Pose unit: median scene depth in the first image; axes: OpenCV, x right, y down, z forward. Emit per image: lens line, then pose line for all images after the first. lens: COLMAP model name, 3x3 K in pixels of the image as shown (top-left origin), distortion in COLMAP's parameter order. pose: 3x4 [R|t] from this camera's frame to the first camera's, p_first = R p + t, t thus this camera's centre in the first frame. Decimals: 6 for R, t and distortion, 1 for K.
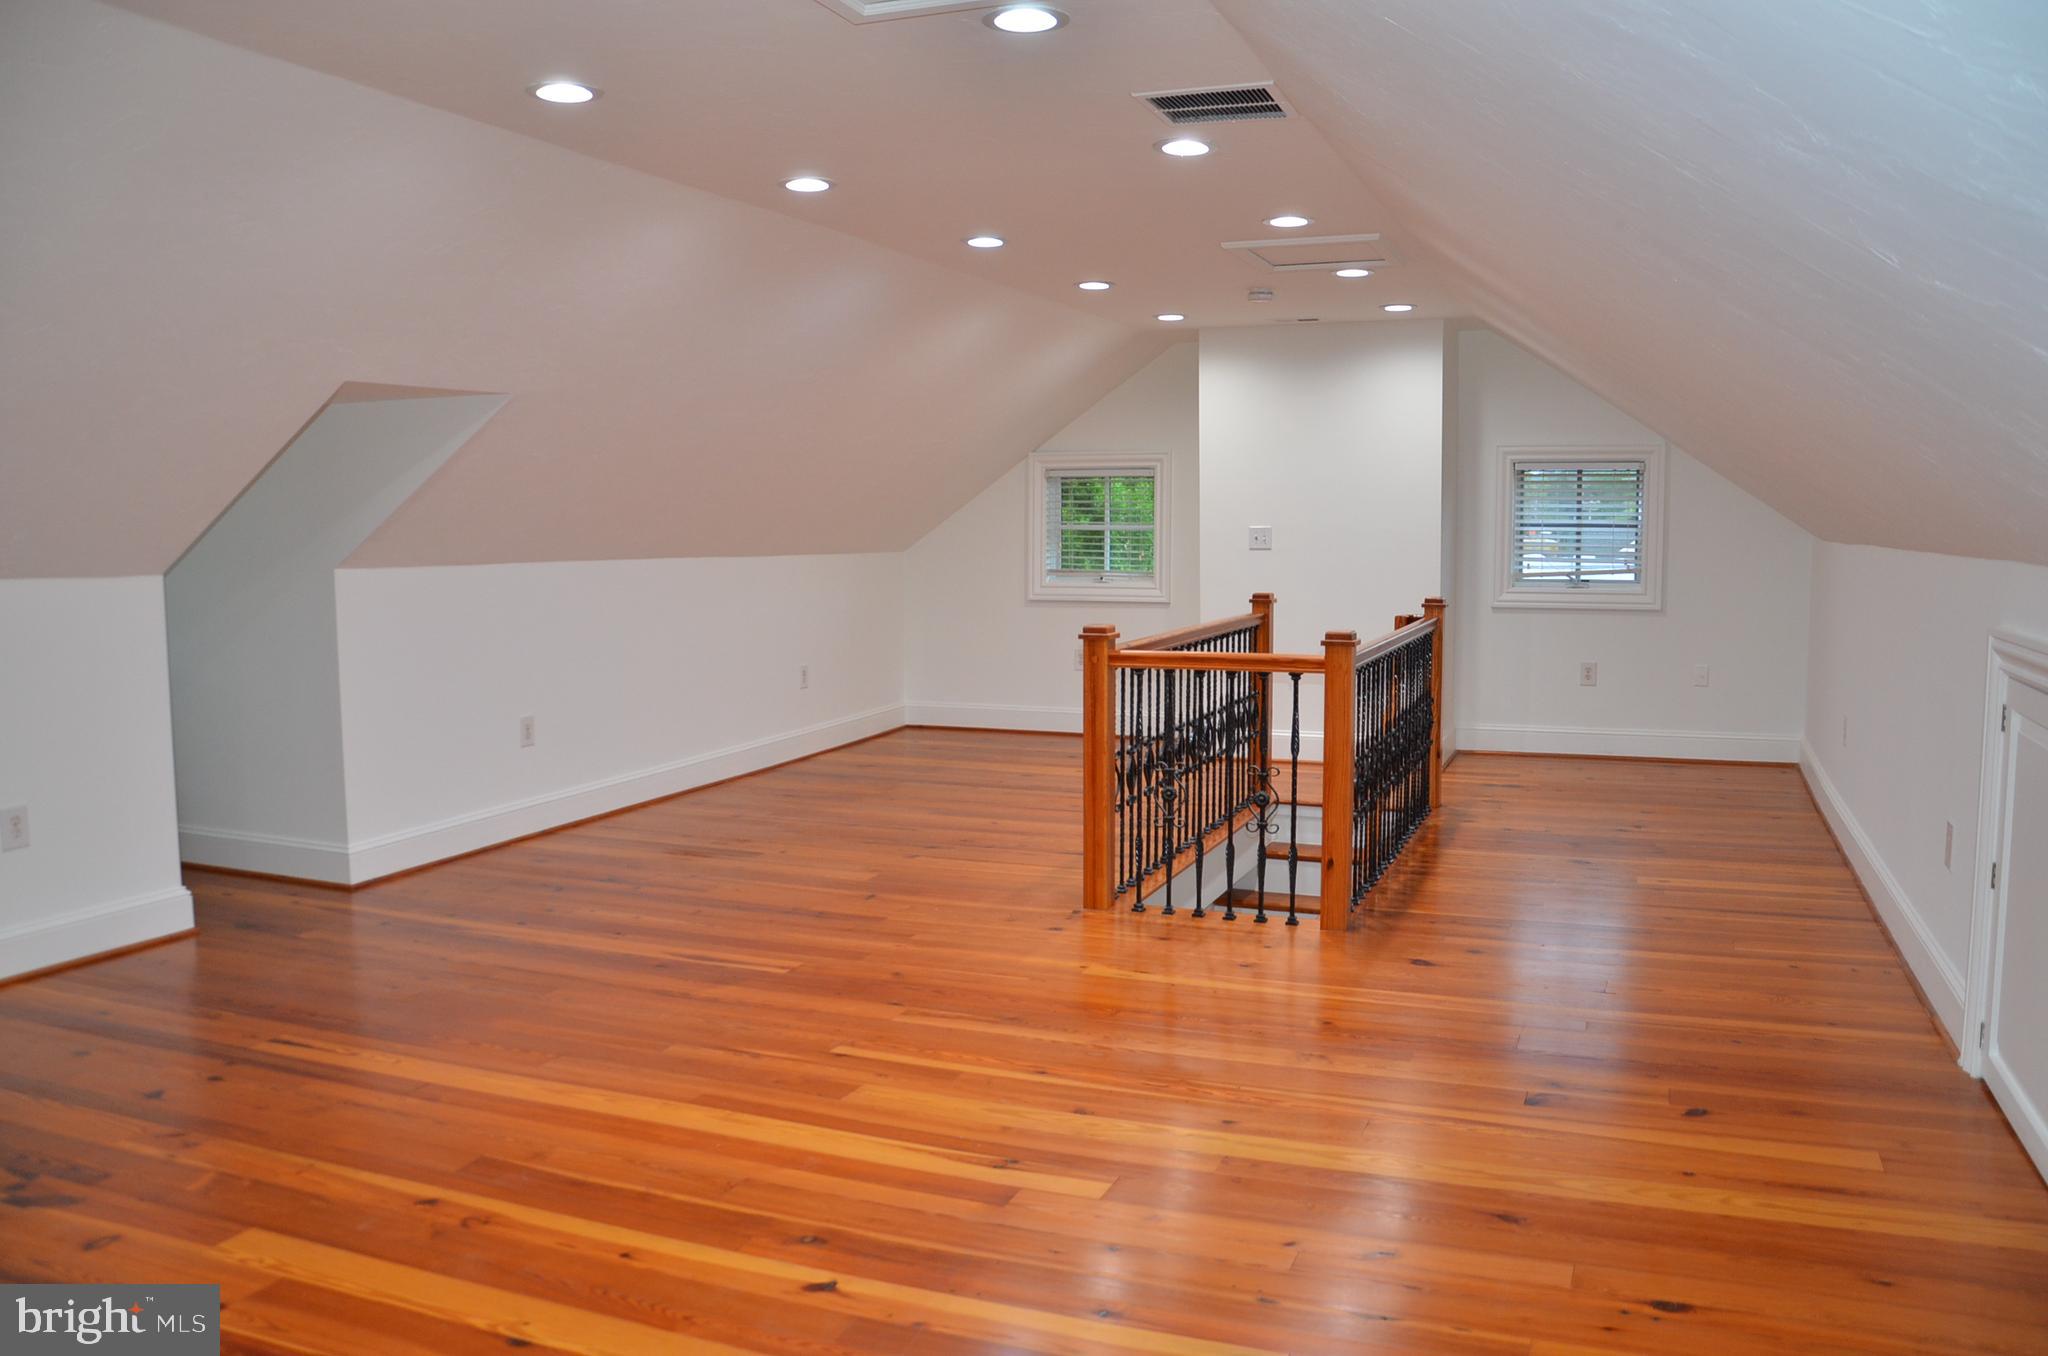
lens RADIAL K [[1614.3, 0, 1024.0], [0, 1614.3, 678.0], [0, 0, 1]] dist [-0.043668, -0.000155]
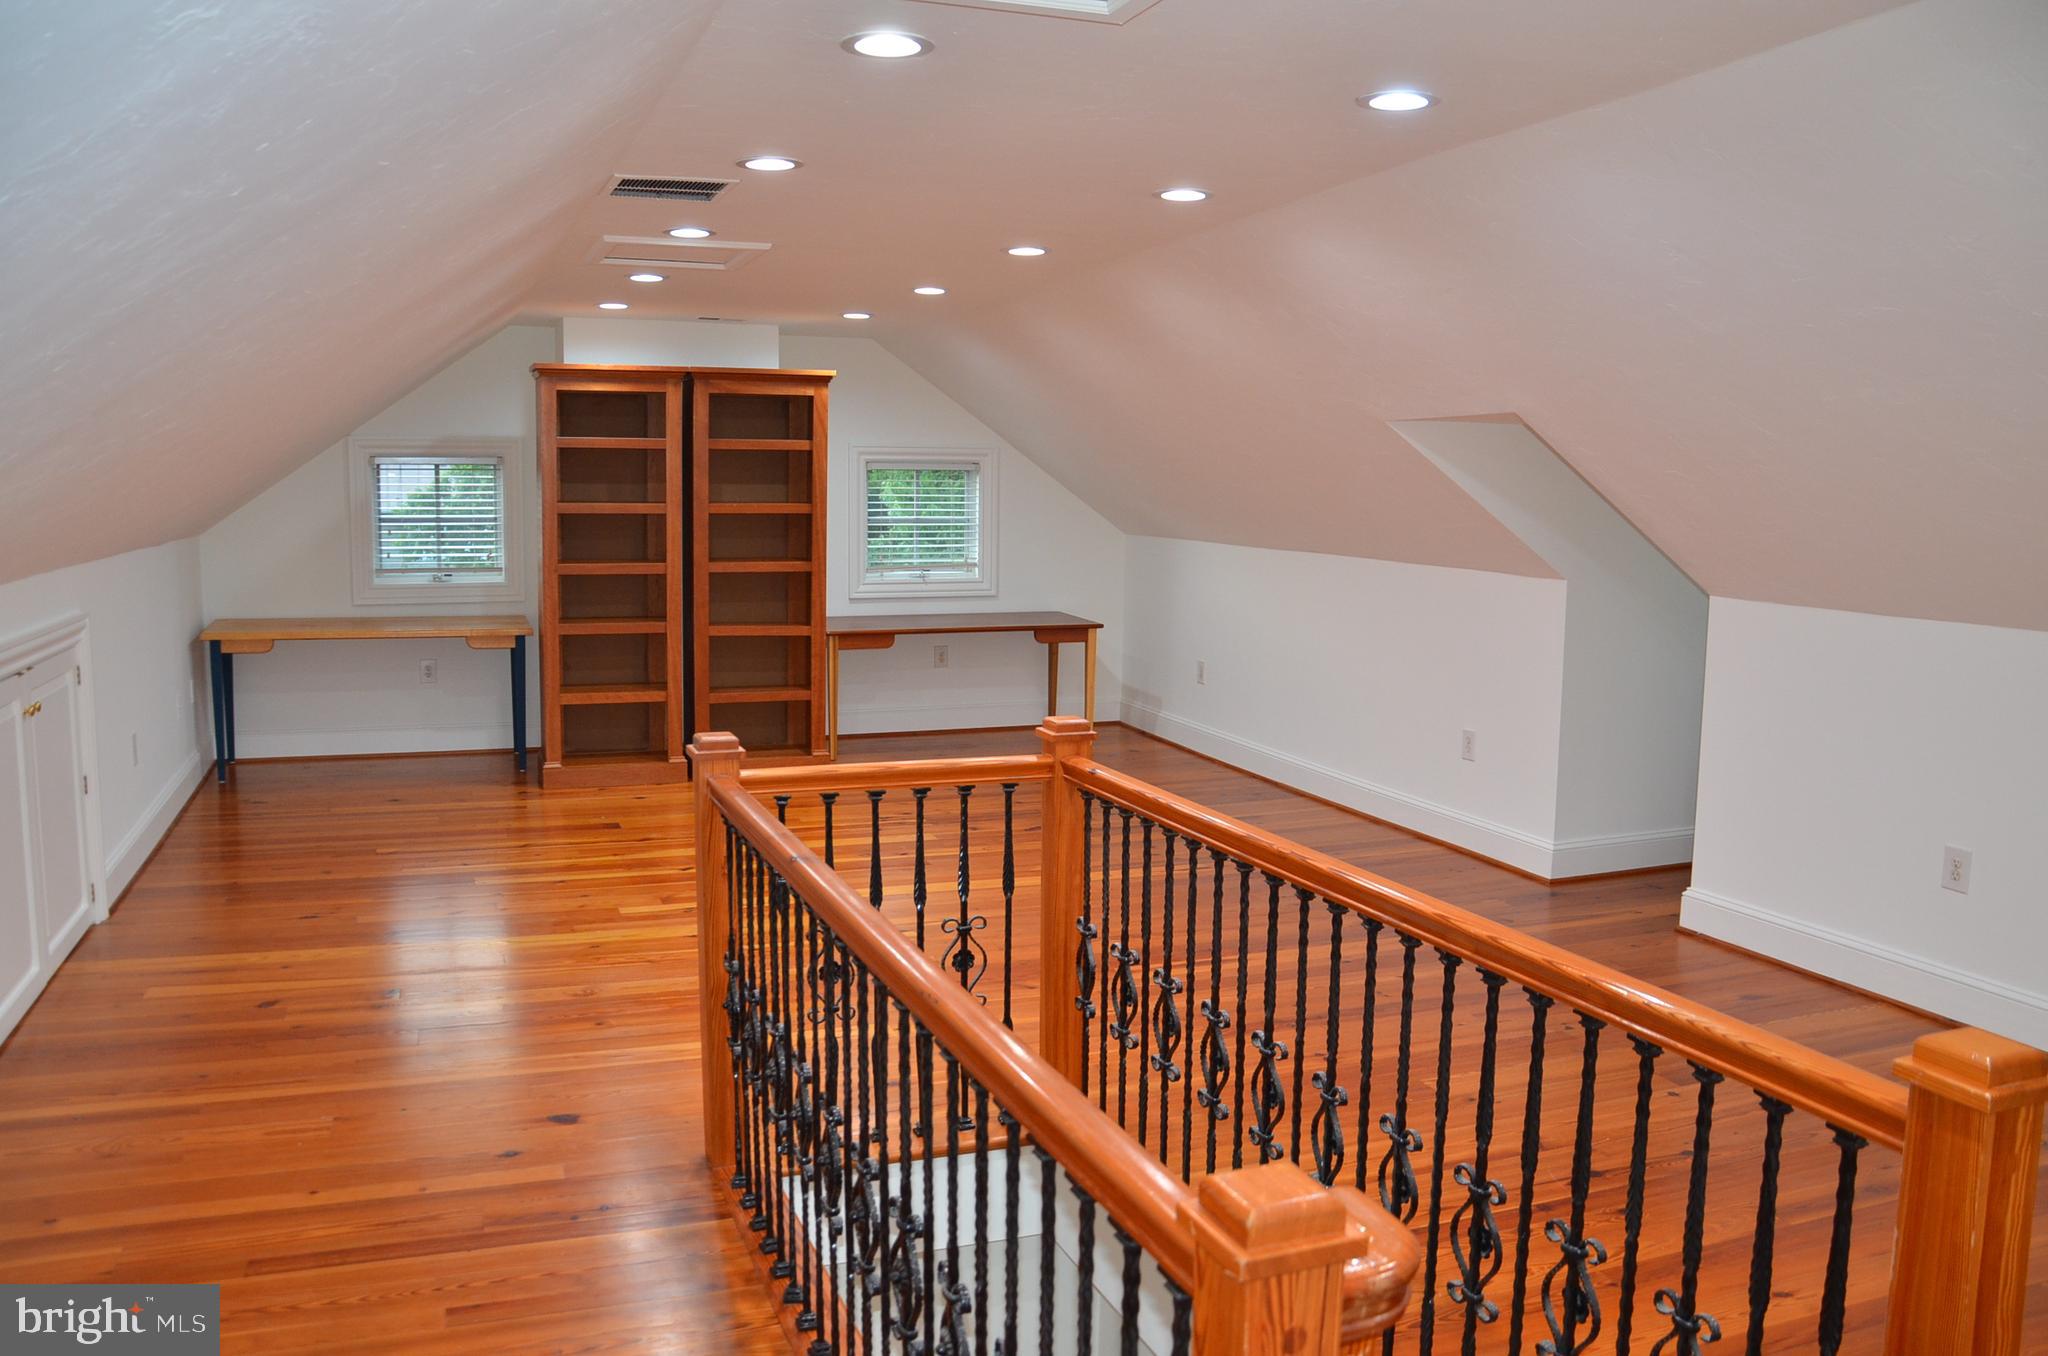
lens RADIAL K [[1614.3, 0, 1024.0], [0, 1614.3, 678.0], [0, 0, 1]] dist [-0.043668, -0.000155]
pose [[-0.736015, 0.092232, -0.670653, 0.722535], [-0.048083, 0.981051, 0.187689, -0.238068], [0.675255, 0.170389, -0.717633, 2.046412]]
